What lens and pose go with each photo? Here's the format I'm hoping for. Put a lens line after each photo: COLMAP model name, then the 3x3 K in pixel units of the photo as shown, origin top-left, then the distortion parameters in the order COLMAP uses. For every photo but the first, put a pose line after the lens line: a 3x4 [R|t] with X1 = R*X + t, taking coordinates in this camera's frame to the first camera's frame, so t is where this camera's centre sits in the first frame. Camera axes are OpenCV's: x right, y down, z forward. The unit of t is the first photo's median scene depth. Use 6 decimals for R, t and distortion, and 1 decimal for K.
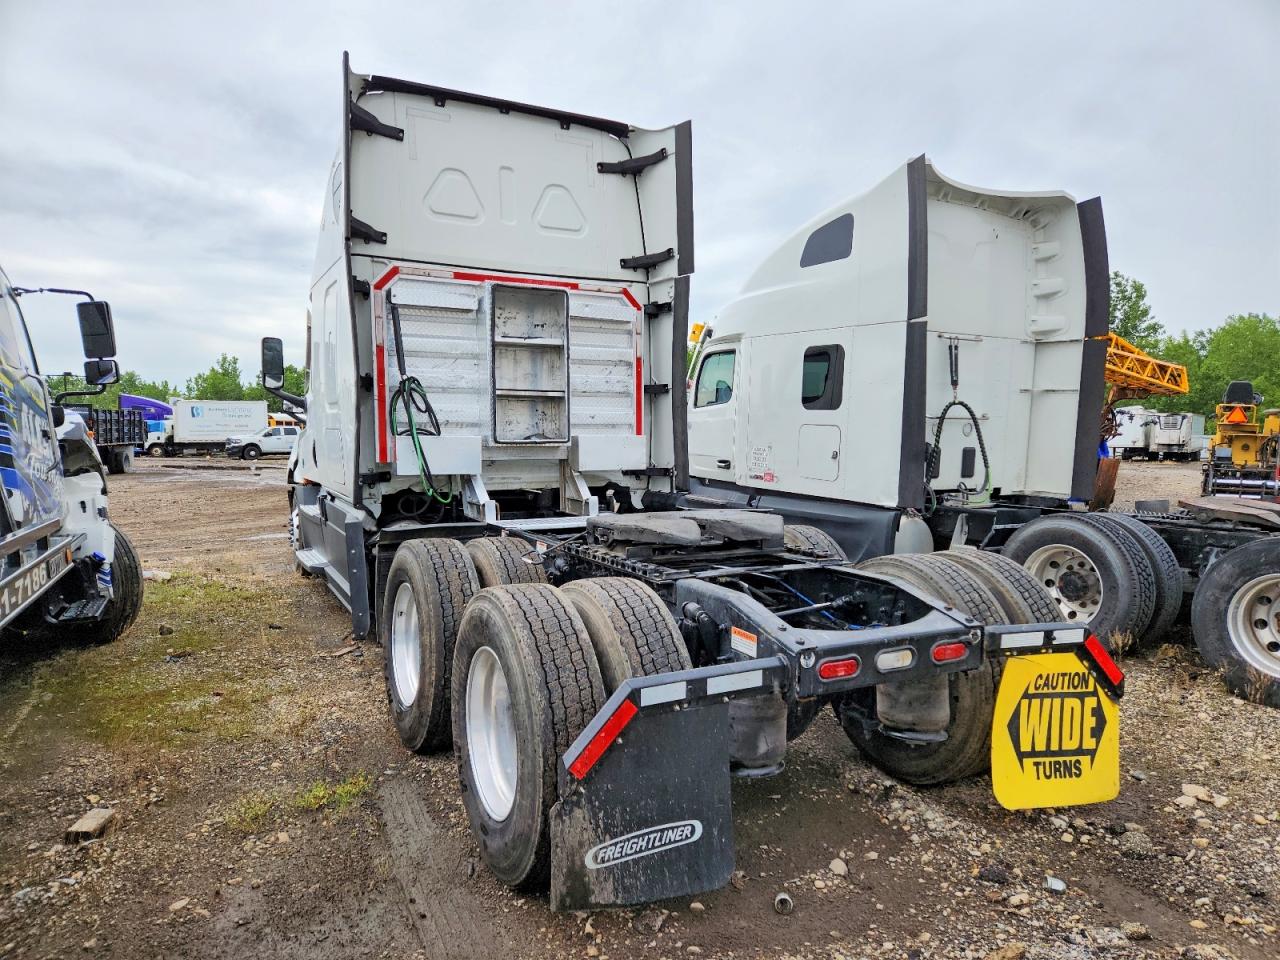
lens RADIAL K [[870.3, 0, 639.2], [0, 870.3, 482.0], [0, 0, 1]] dist [0.041875, -0.023867]
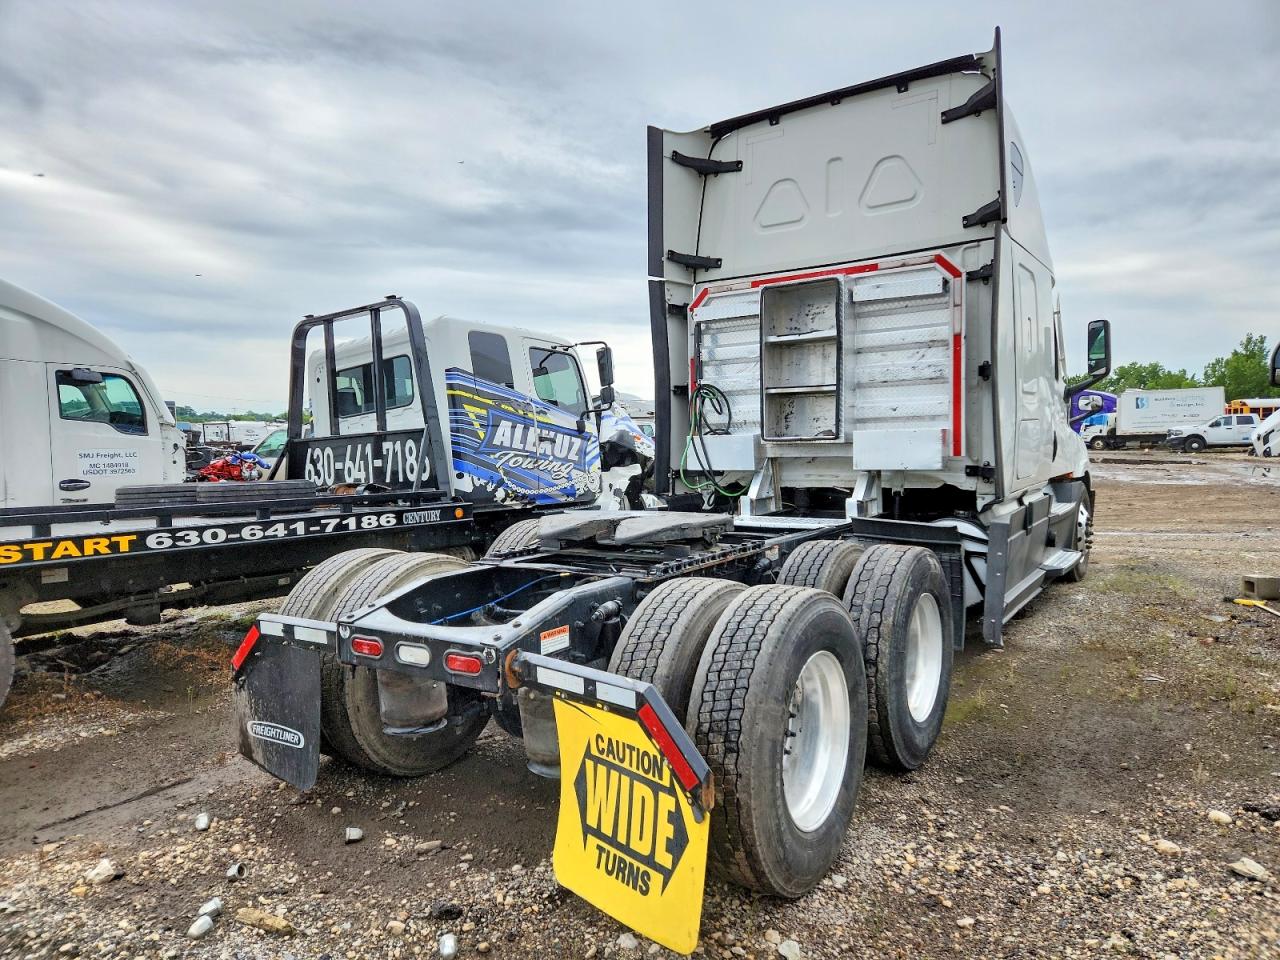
lens RADIAL K [[870.3, 0, 609.0], [0, 870.3, 457.2], [0, 0, 1]] dist [0.041875, -0.023867]
pose [[0.444965, 0.003131, -0.895543, 0.677465], [-0.020729, 0.999762, -0.006804, -0.014854], [0.895308, 0.021591, 0.444924, 0.379462]]
